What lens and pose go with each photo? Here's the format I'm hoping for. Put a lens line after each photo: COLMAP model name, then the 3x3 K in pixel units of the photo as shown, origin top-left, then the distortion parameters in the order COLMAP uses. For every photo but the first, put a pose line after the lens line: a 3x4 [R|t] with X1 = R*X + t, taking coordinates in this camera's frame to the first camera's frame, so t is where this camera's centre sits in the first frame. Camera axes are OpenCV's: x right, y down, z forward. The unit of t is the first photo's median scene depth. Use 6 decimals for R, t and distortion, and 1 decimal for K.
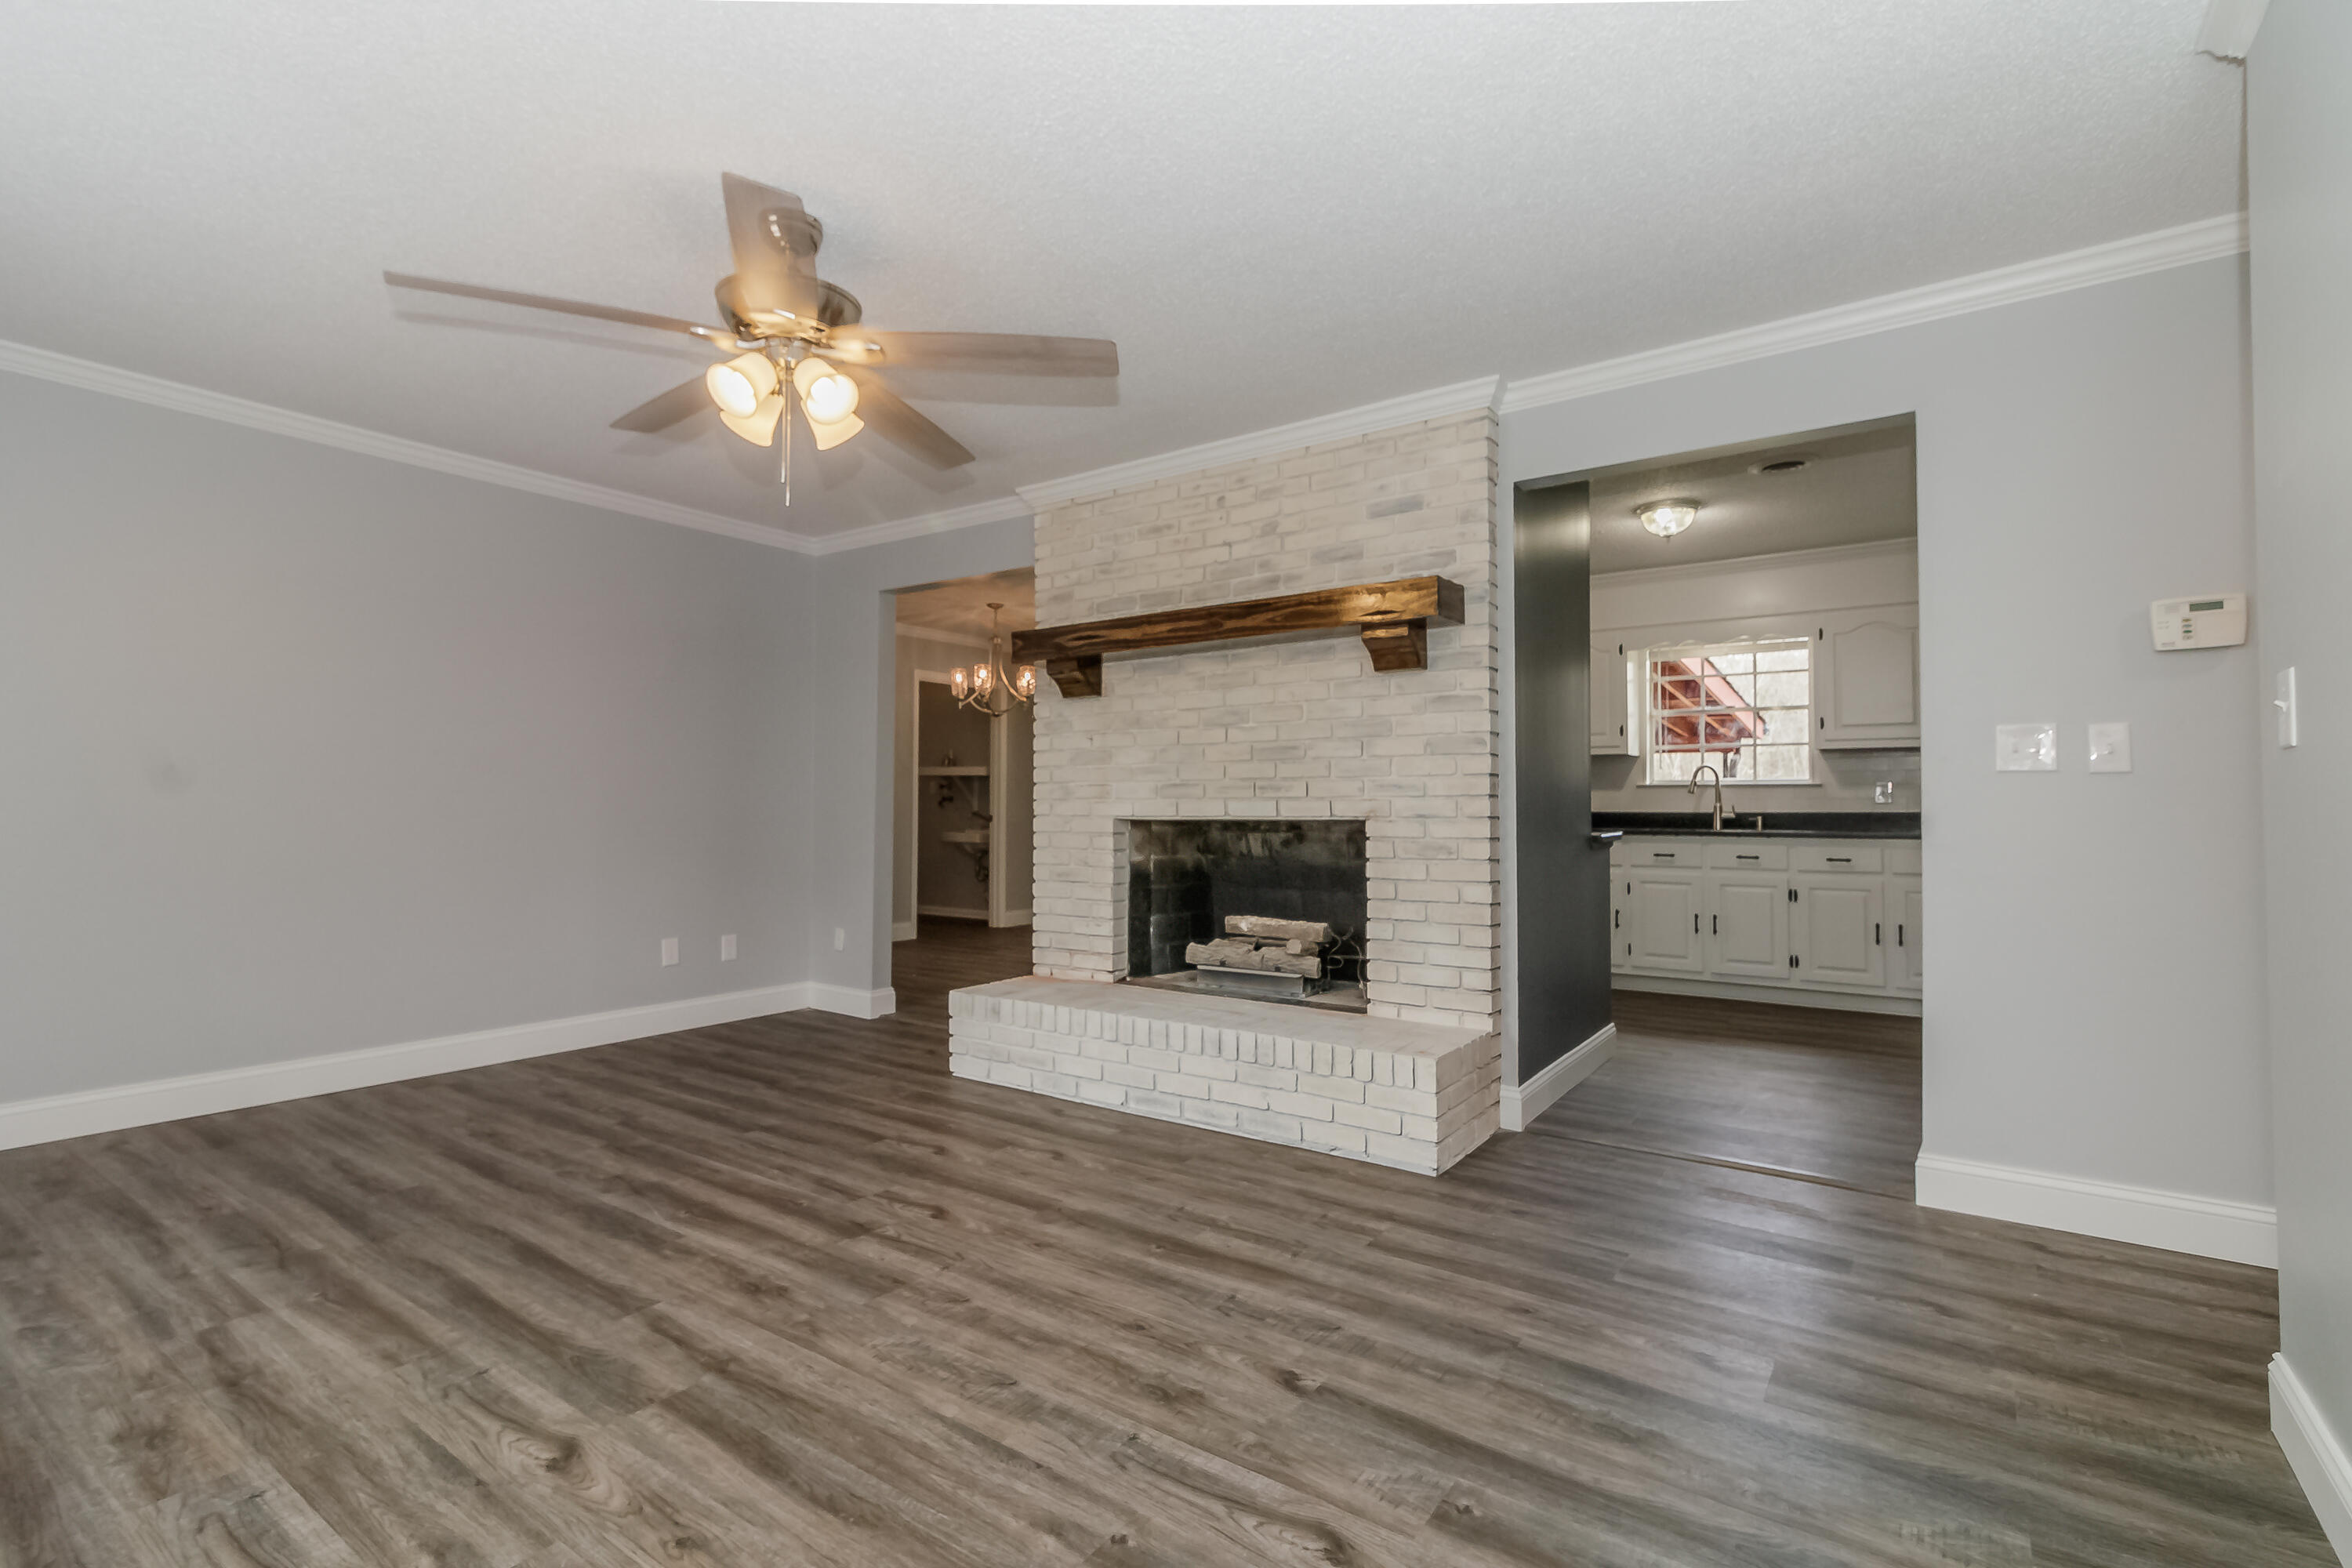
lens RADIAL K [[1089.3, 0, 1181.2], [0, 1089.3, 792.7], [0, 0, 1]] dist [0.007444, -0.000343]
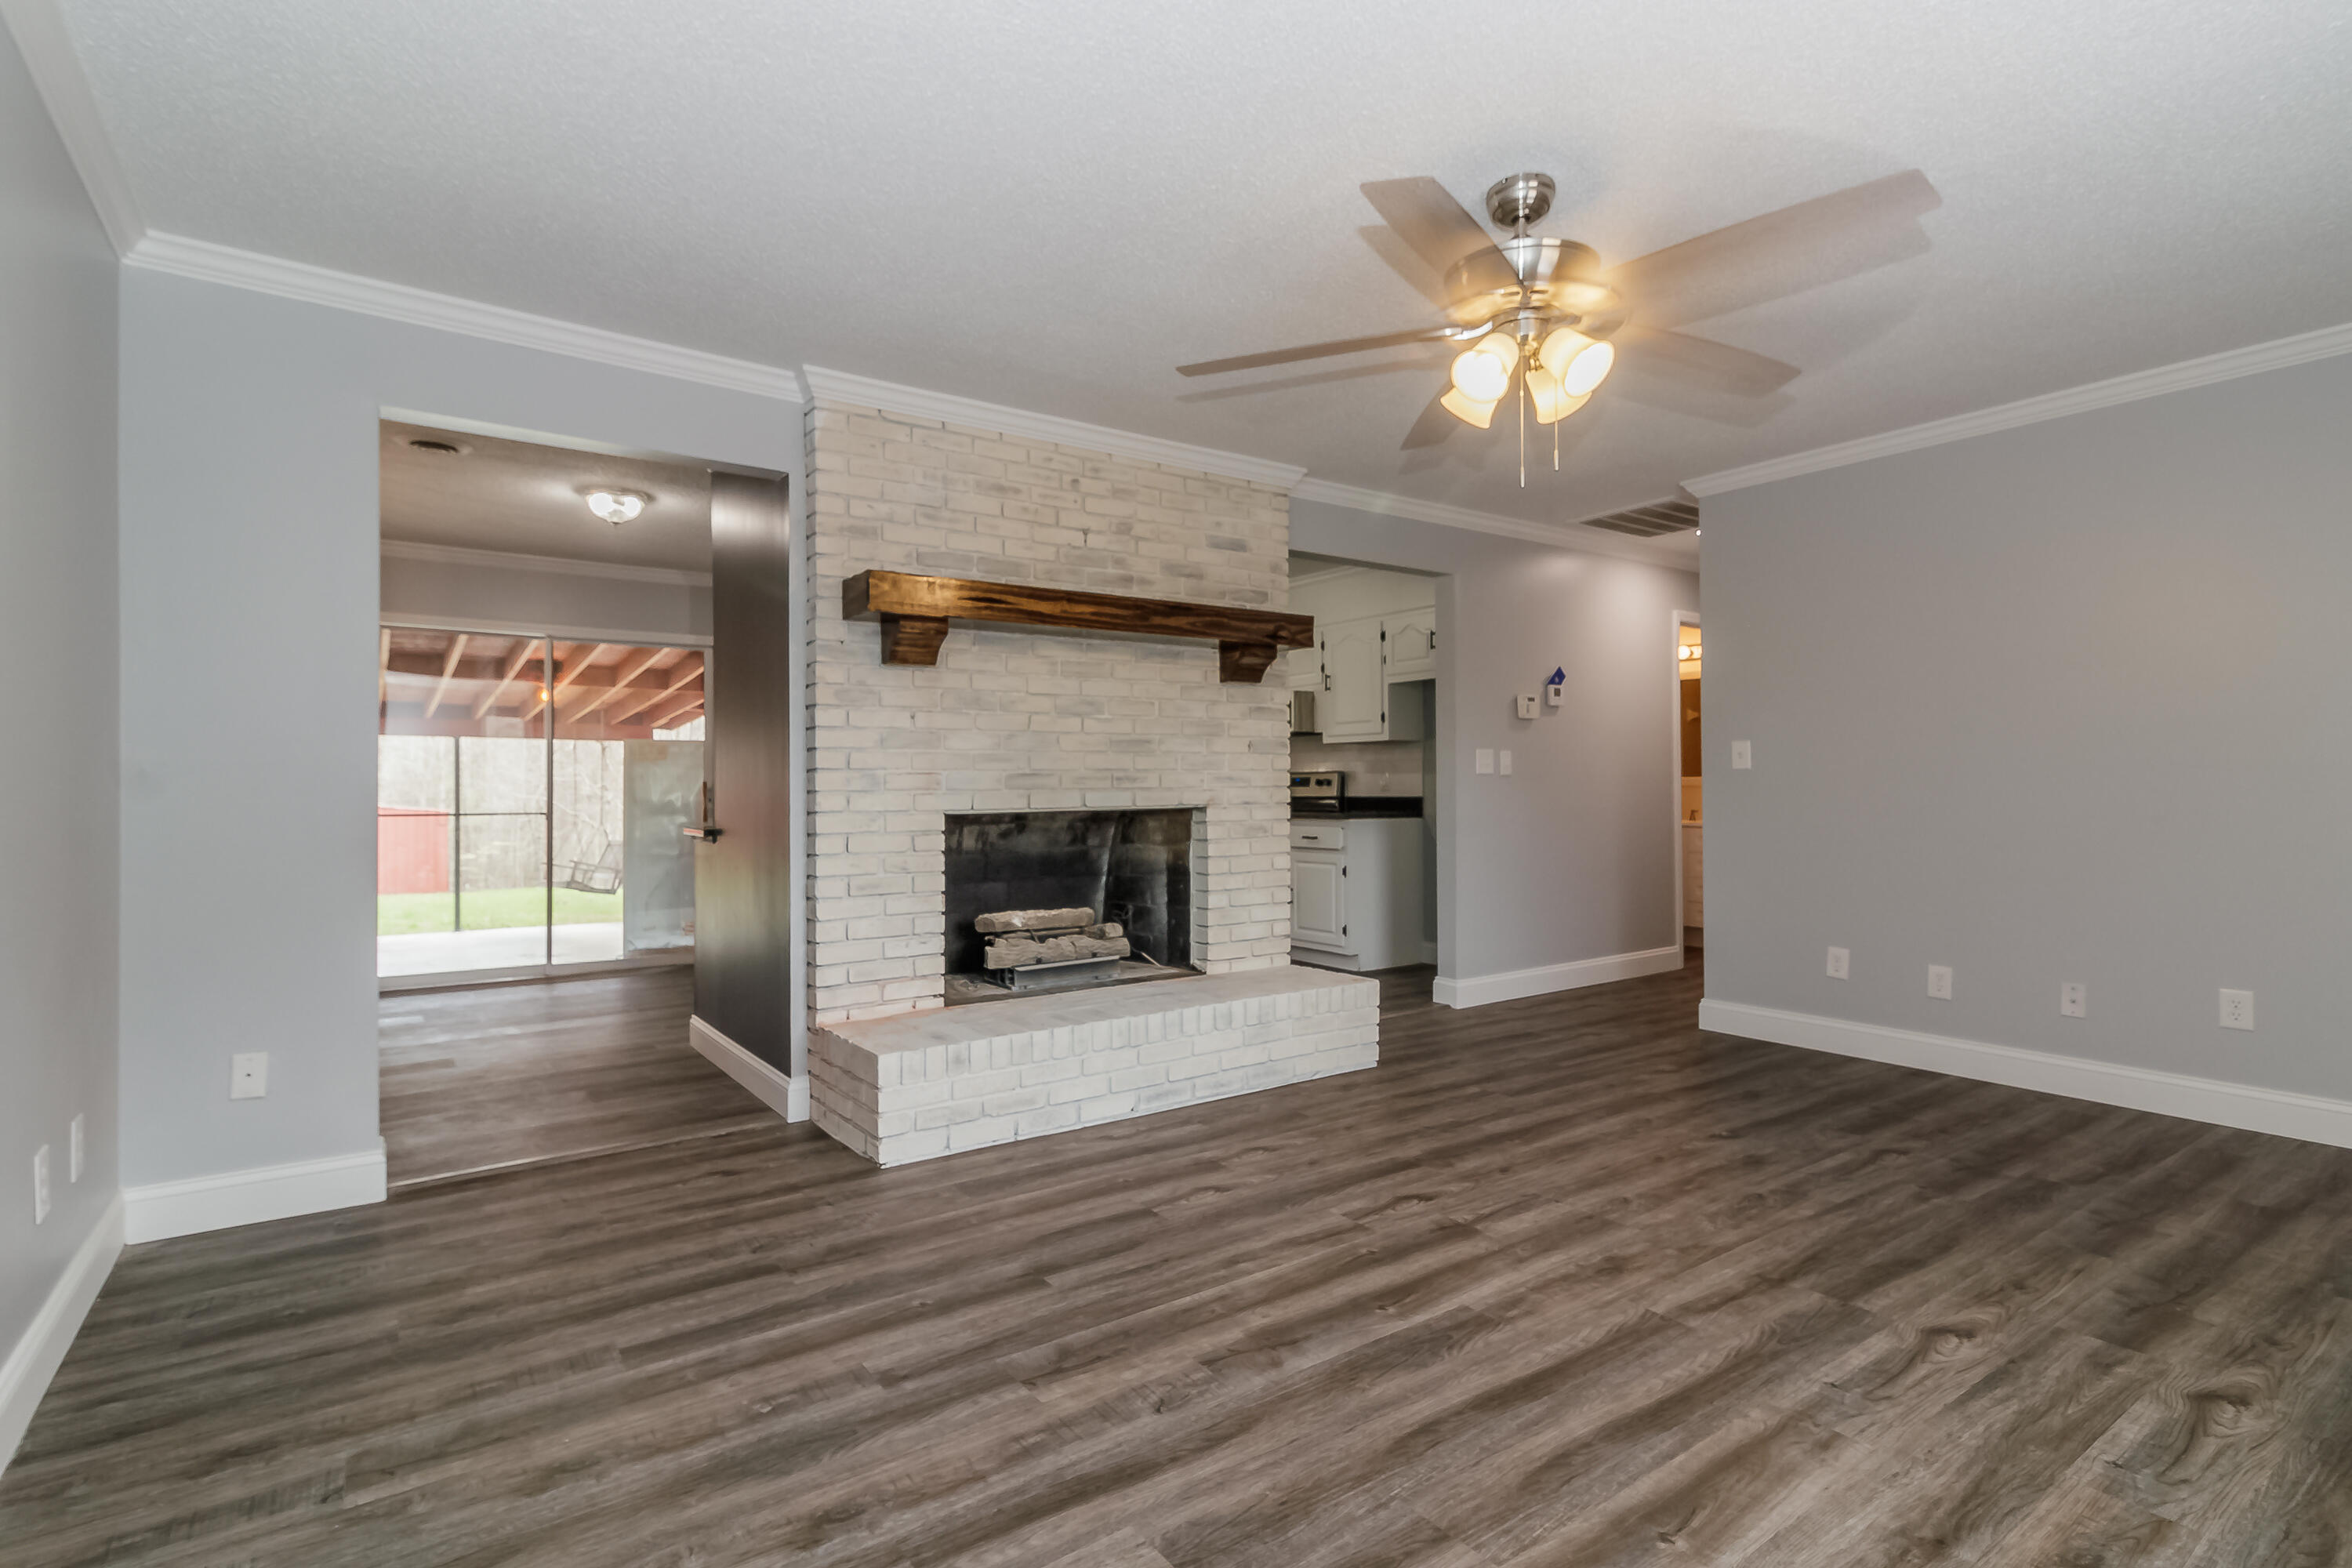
lens RADIAL K [[1089.3, 0, 1128.8], [0, 1089.3, 798.9], [0, 0, 1]] dist [0.007444, -0.000343]
pose [[0.355225, -0.012991, 0.934691, -1.121148], [-0.004517, 0.999868, 0.015614, -0.001999], [-0.934770, -0.009768, 0.355119, 0.791490]]
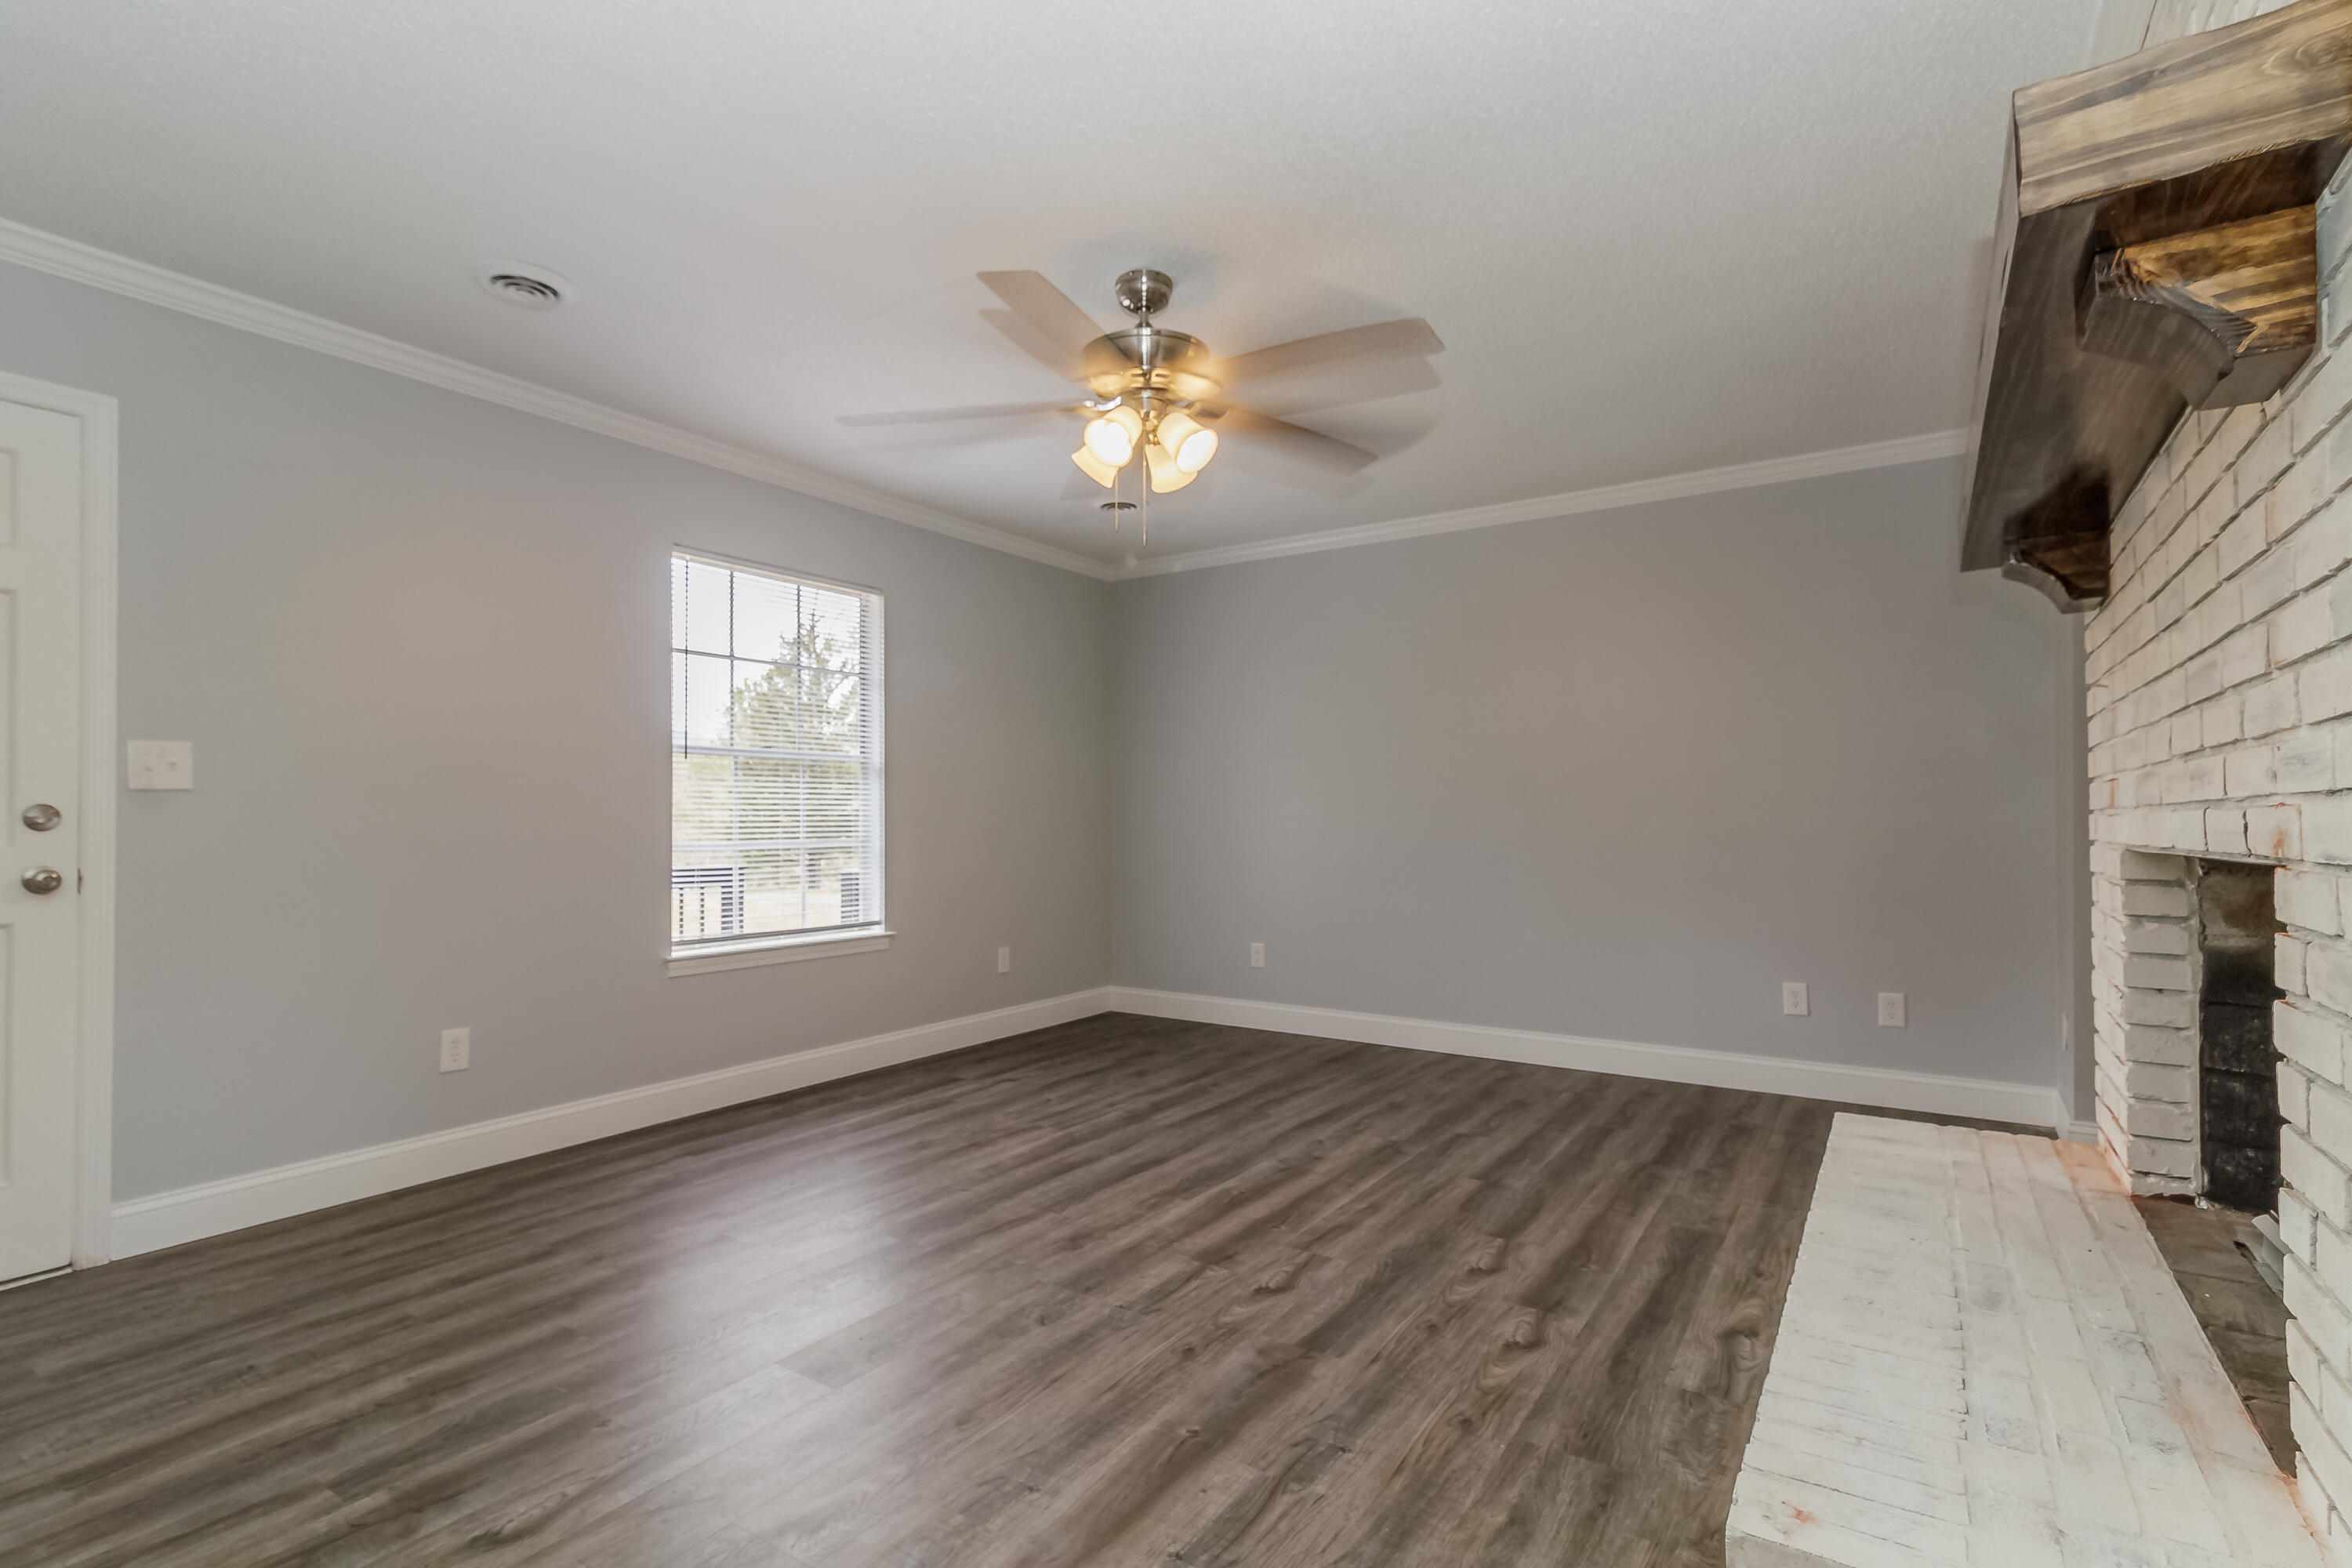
lens RADIAL K [[1089.3, 0, 1124.7], [0, 1089.3, 802.7], [0, 0, 1]] dist [0.007444, -0.000343]
pose [[0.004866, -0.017333, -0.999838, 0.586131], [0.013961, 0.999753, -0.017264, 0.005860], [0.999891, -0.013875, 0.005107, 0.781499]]
